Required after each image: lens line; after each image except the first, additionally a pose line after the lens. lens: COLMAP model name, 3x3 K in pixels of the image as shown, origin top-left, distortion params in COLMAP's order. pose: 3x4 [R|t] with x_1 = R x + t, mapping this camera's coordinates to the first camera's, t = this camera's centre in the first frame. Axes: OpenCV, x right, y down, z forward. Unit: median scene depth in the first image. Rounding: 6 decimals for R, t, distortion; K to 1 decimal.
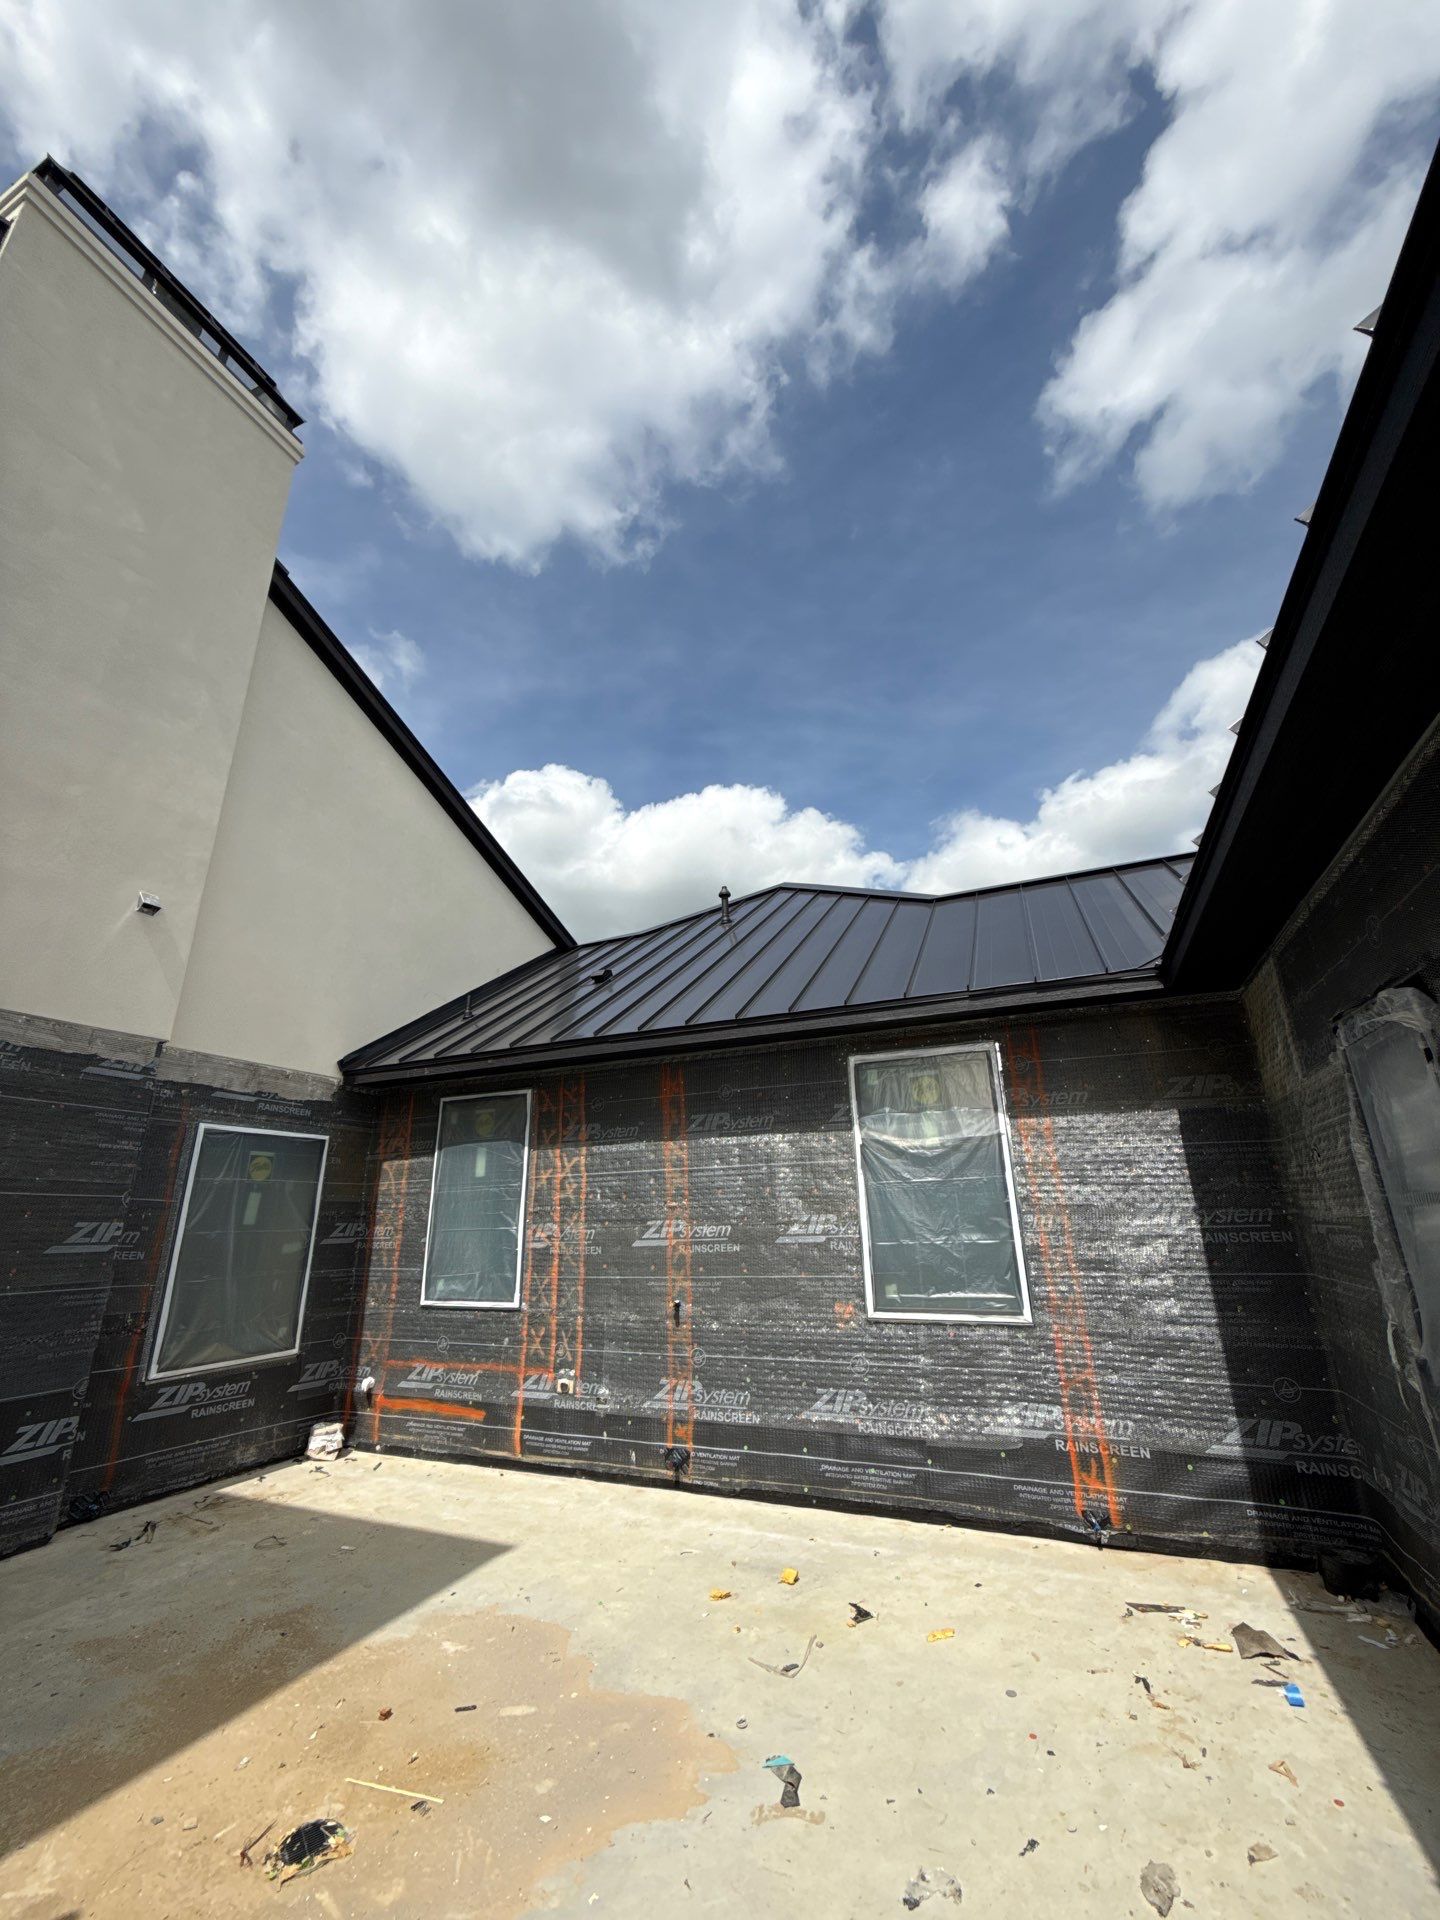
lens RADIAL K [[768.3, 0, 718.4], [0, 768.3, 961.9], [0, 0, 1]] dist [-0.000855, -0.000113]
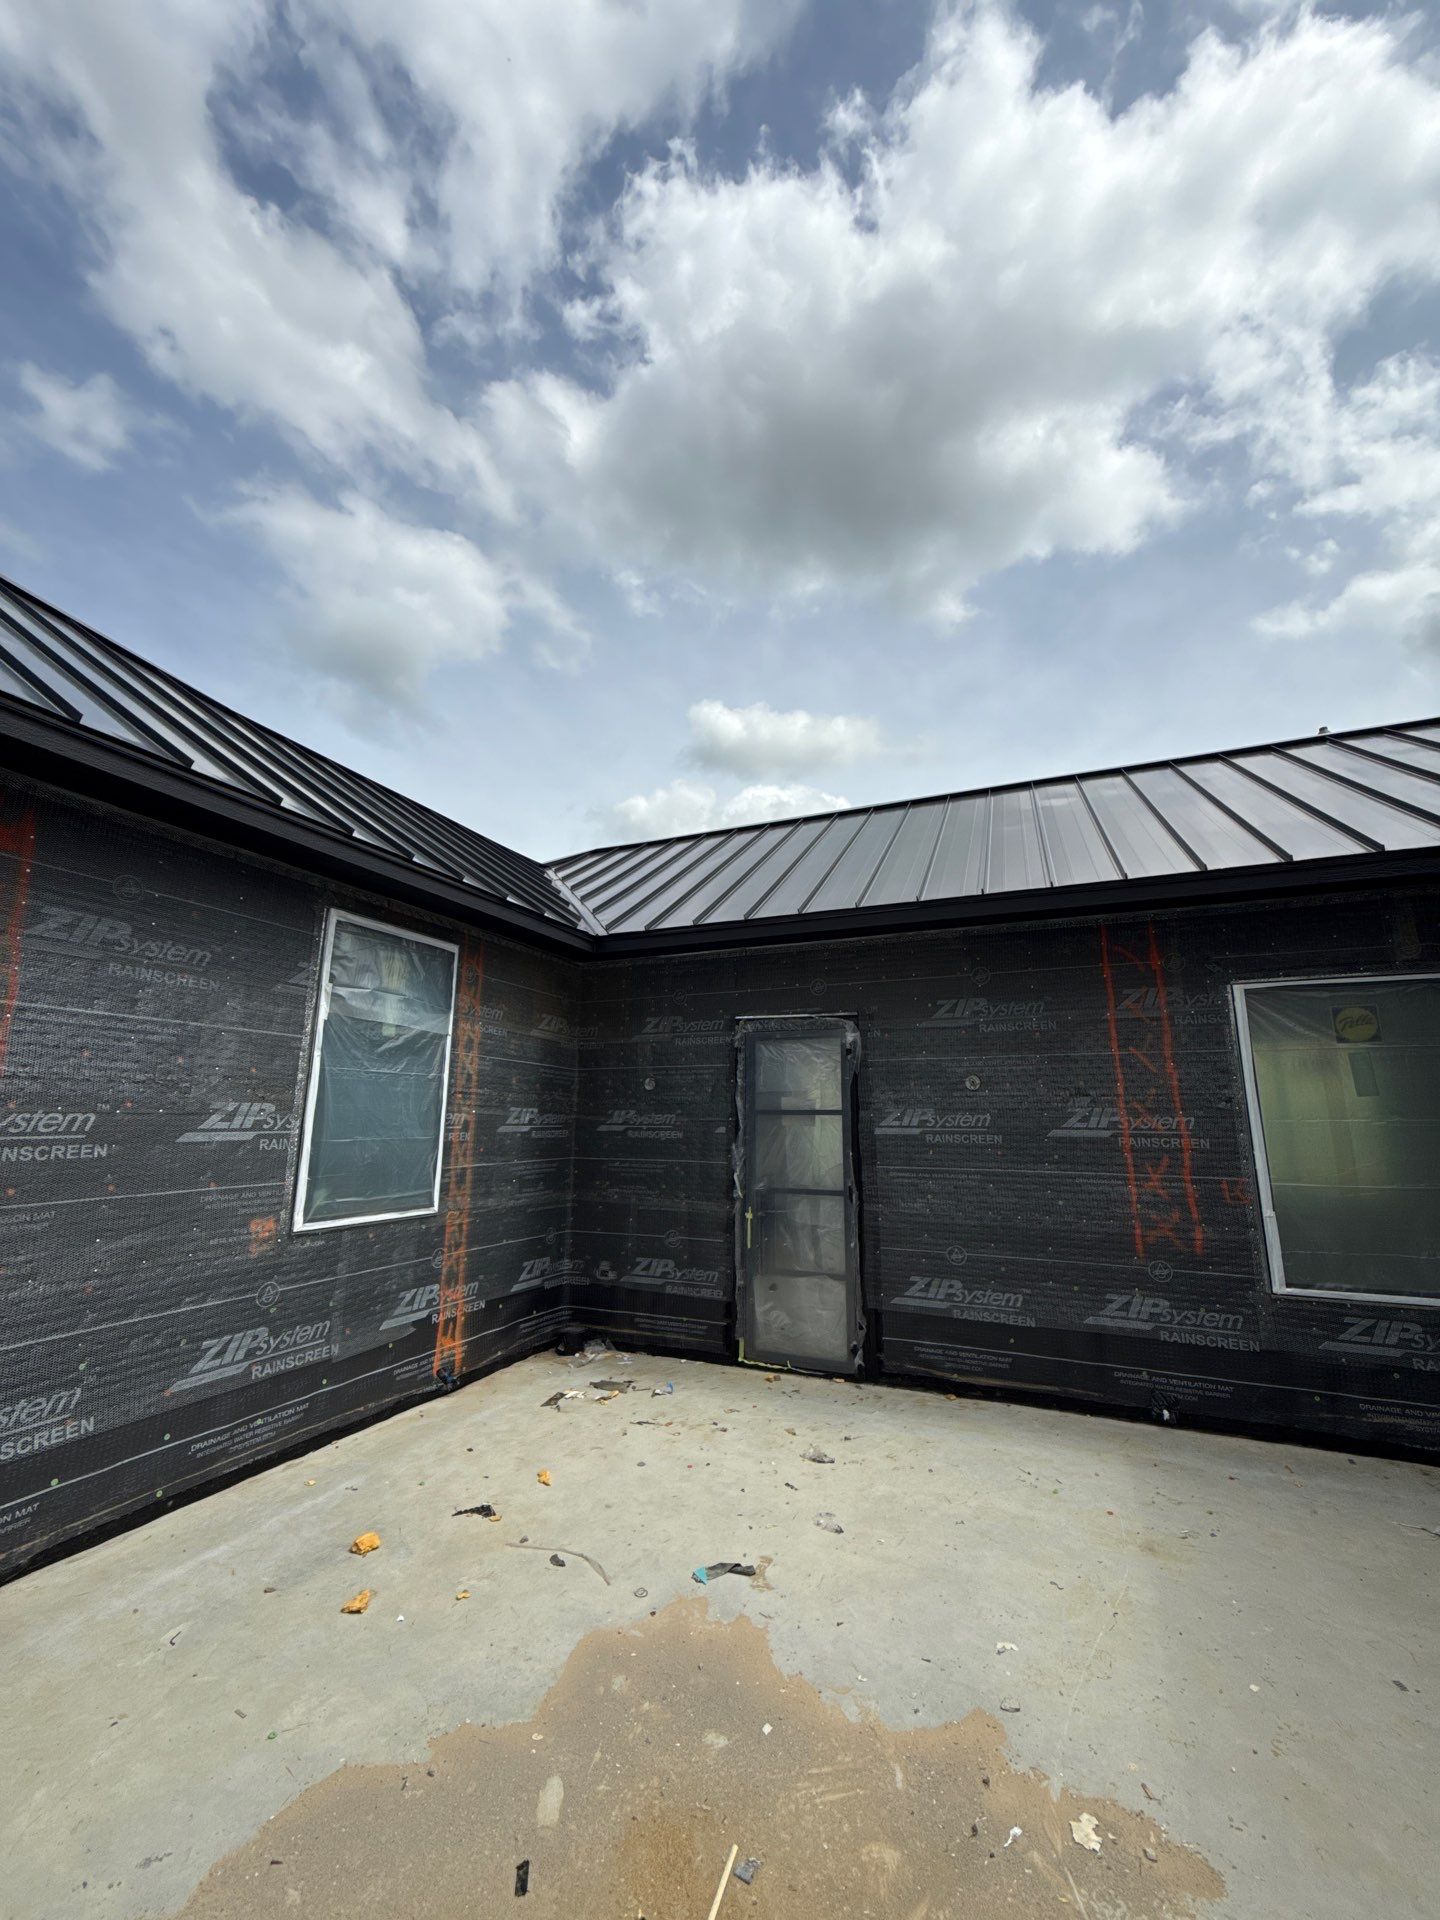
lens RADIAL K [[768.3, 0, 730.3], [0, 768.3, 965.2], [0, 0, 1]] dist [-0.000855, -0.000113]
pose [[-0.022980, 0.219171, 0.975416, -0.744066], [-0.326911, 0.920389, -0.214509, 0.271126], [-0.944776, -0.323804, 0.050499, 0.725574]]
